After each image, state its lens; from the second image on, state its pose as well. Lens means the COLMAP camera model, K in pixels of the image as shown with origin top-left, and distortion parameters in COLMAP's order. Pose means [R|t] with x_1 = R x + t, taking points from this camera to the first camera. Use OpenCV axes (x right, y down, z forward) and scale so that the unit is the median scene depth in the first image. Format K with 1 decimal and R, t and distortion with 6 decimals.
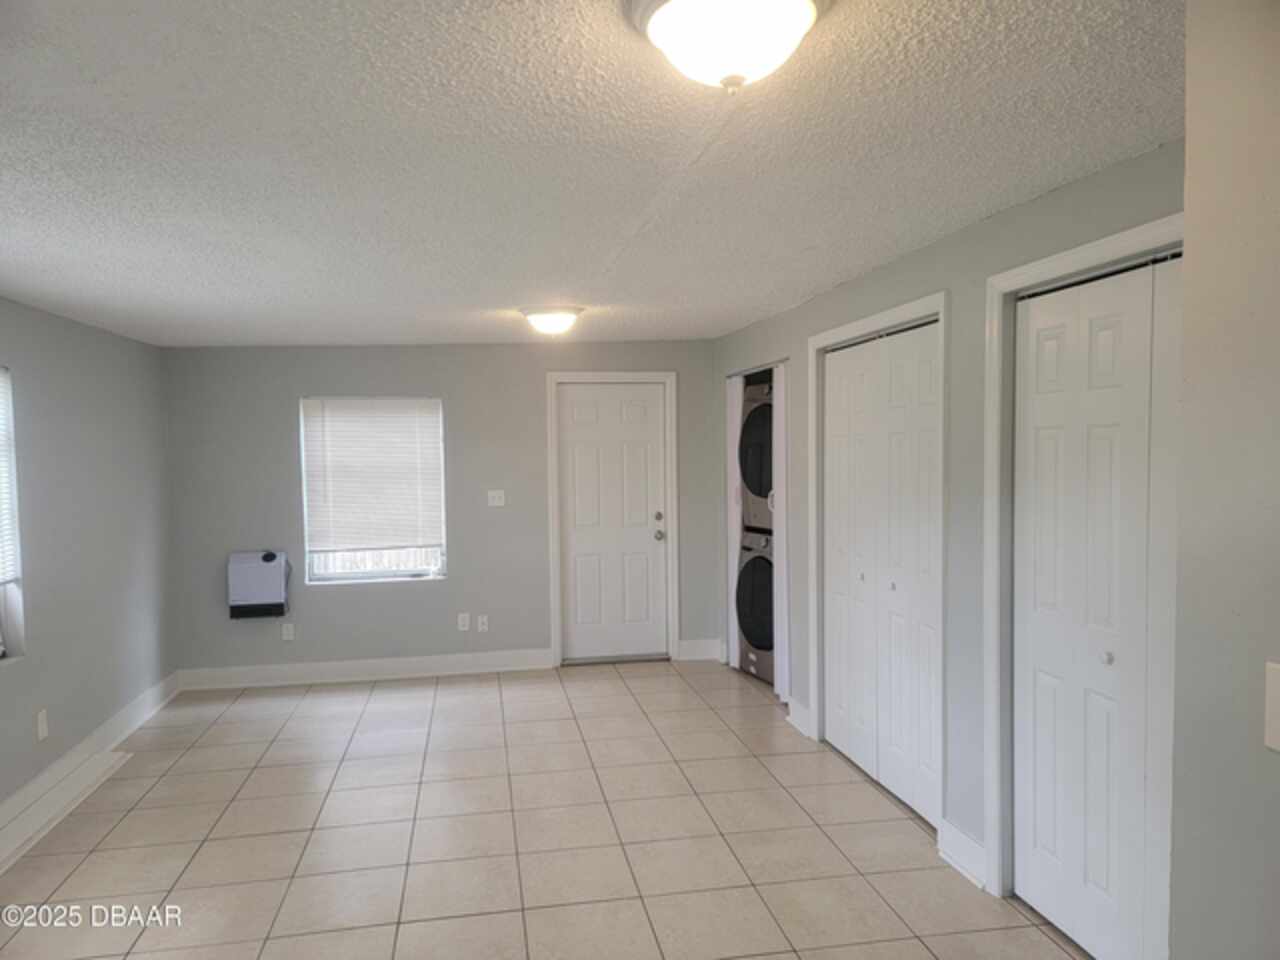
lens RADIAL K [[879.0, 0, 636.3], [0, 879.0, 494.4], [0, 0, 1]] dist [0.113124, -0.088662]
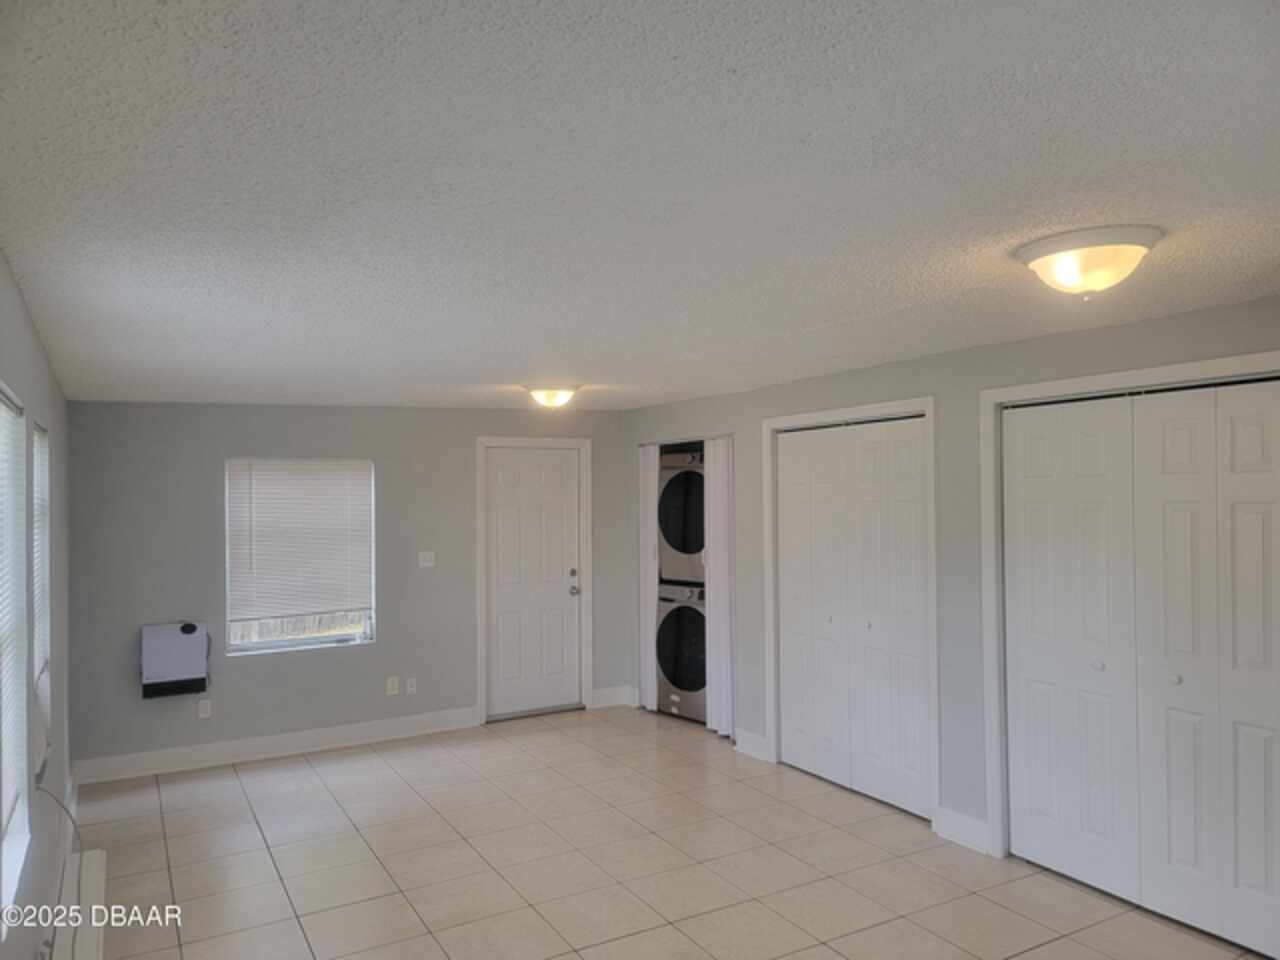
lens RADIAL K [[886.8, 0, 642.0], [0, 886.8, 498.6], [0, 0, 1]] dist [0.104229, -0.084545]
pose [[0.940190, 0.003838, 0.340629, -0.316429], [0.014825, 0.998528, -0.052169, -0.009189], [-0.340328, 0.054099, 0.938749, -0.053222]]
